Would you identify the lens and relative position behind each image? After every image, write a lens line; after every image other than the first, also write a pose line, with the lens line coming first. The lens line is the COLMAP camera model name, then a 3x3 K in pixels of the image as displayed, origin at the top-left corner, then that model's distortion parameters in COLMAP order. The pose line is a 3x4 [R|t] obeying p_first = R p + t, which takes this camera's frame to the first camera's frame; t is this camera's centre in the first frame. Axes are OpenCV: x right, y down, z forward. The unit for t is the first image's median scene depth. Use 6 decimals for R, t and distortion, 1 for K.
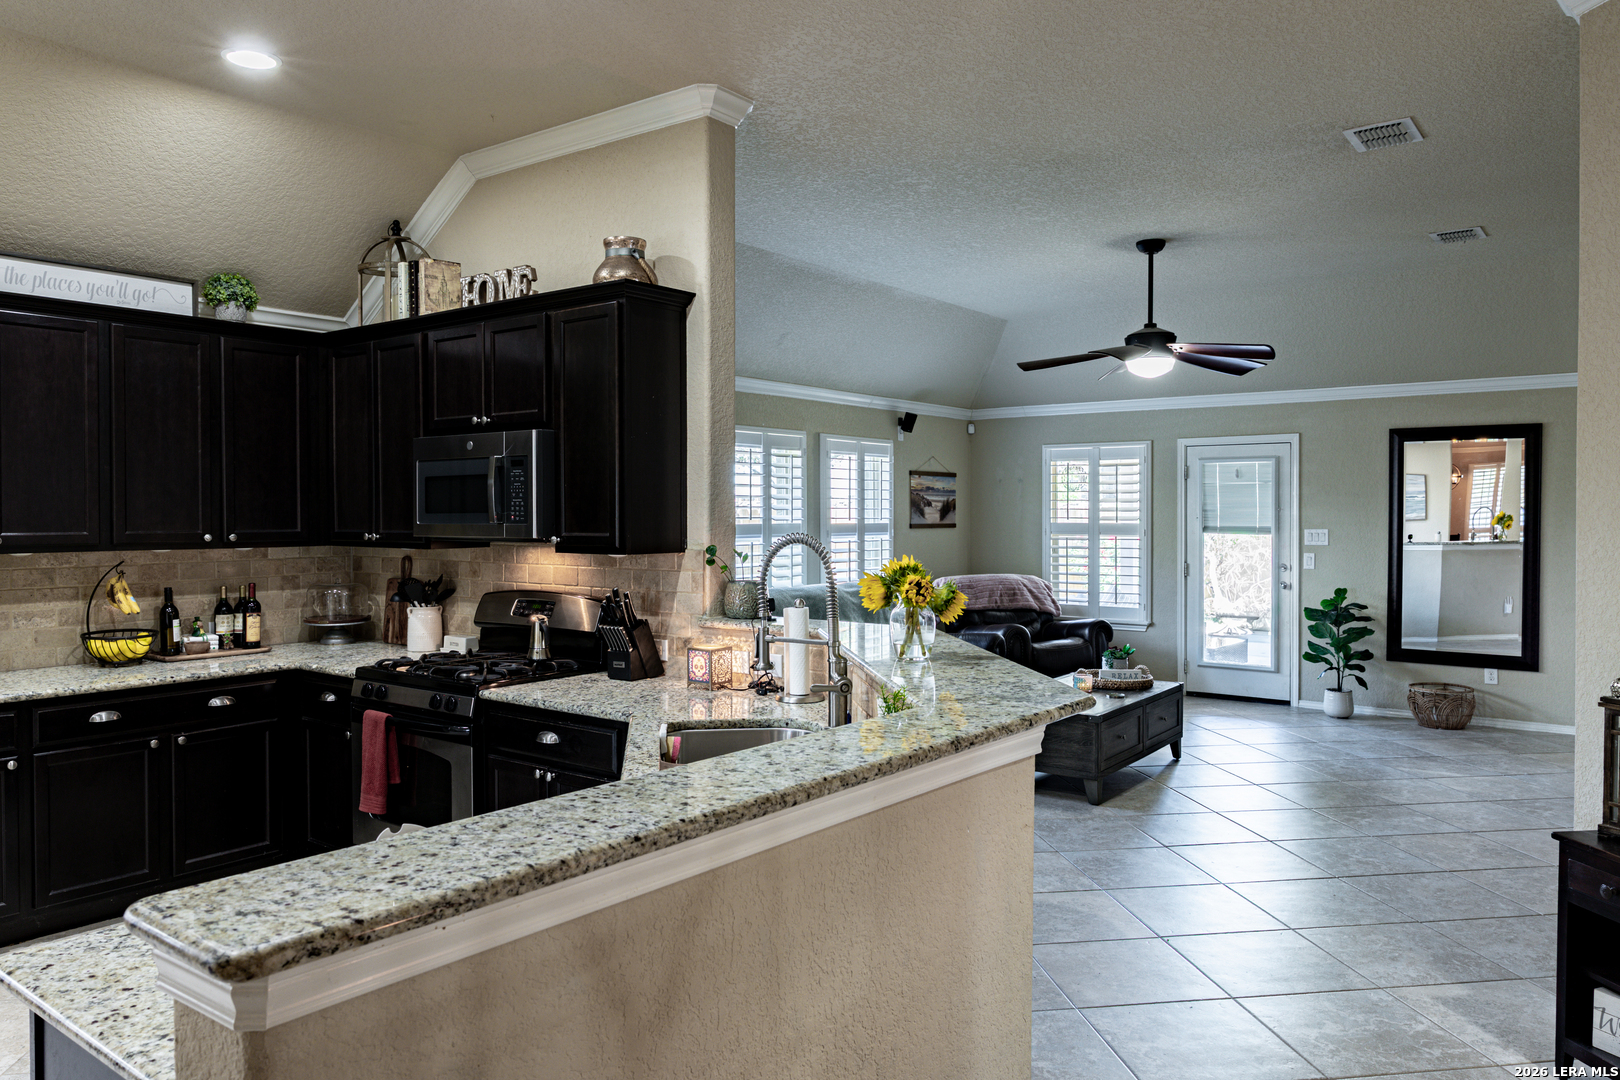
lens RADIAL K [[1118.5, 0, 815.2], [0, 1118.5, 513.8], [0, 0, 1]] dist [-0.001368, 0.000152]
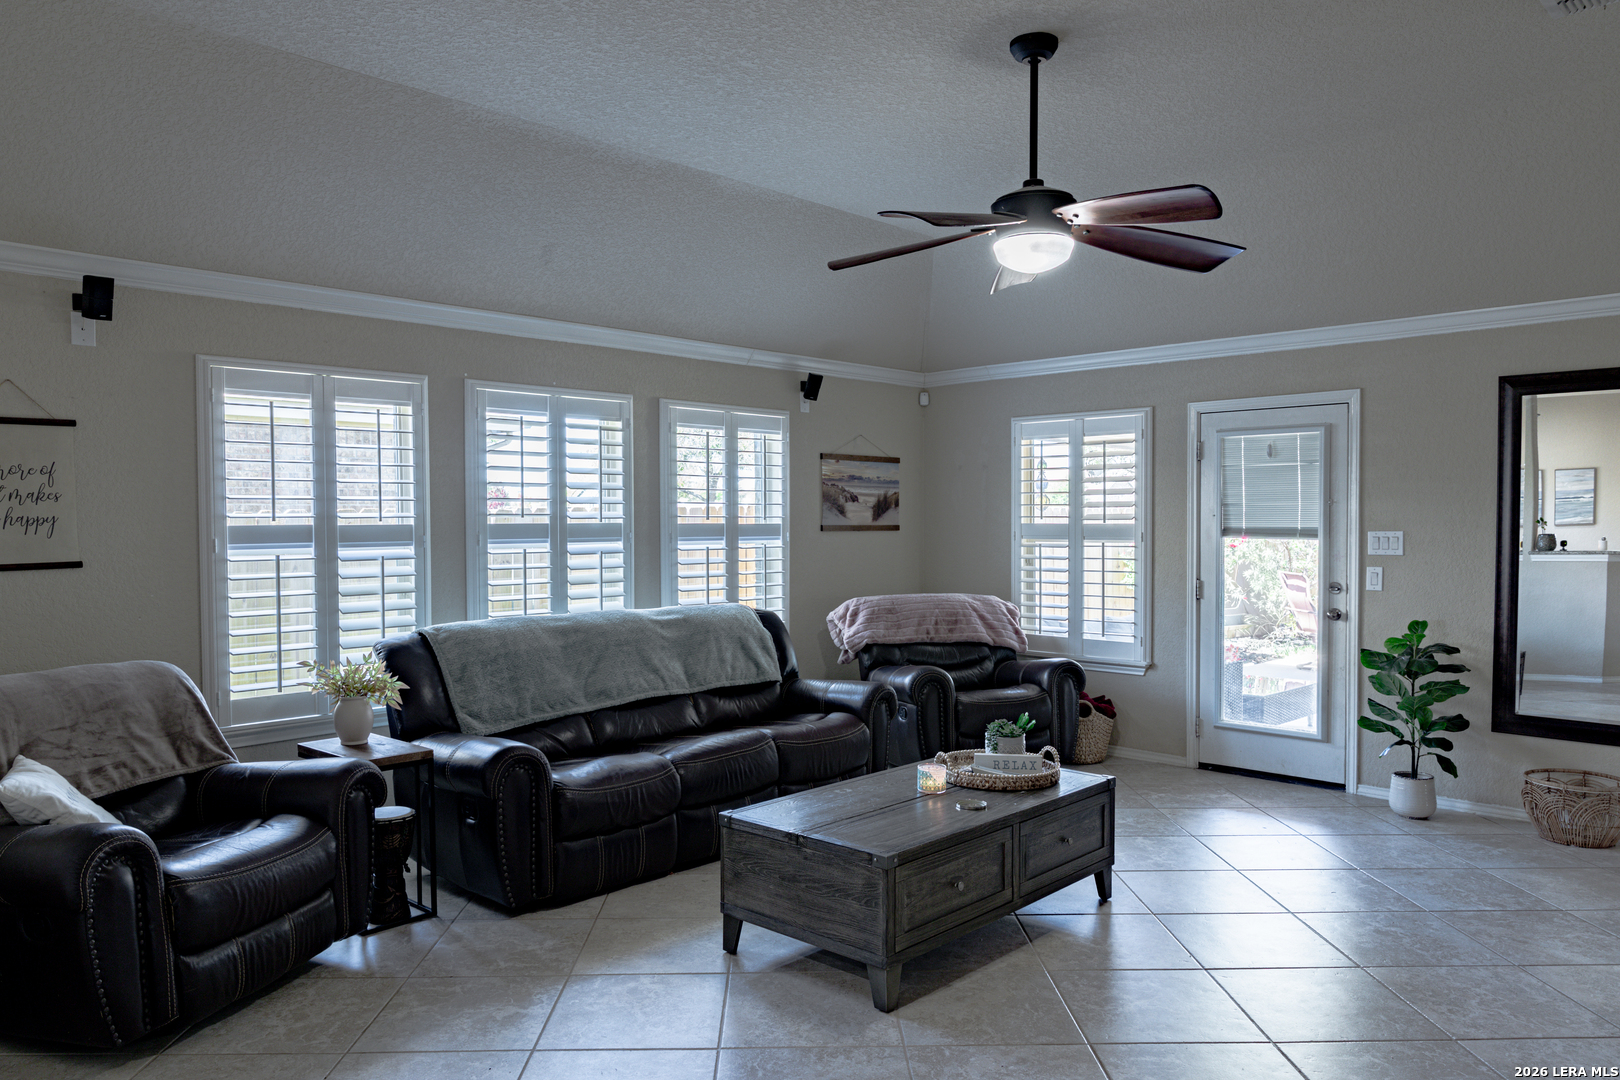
lens RADIAL K [[1126.7, 0, 810.0], [0, 1126.7, 540.0], [0, 0, 1]] dist [-0.002706, -0.004707]
pose [[0.992362, 0.000443, -0.123363, 0.188647], [0.001499, 0.999876, 0.015646, 0.008012], [0.123354, -0.015711, 0.992238, 0.287921]]
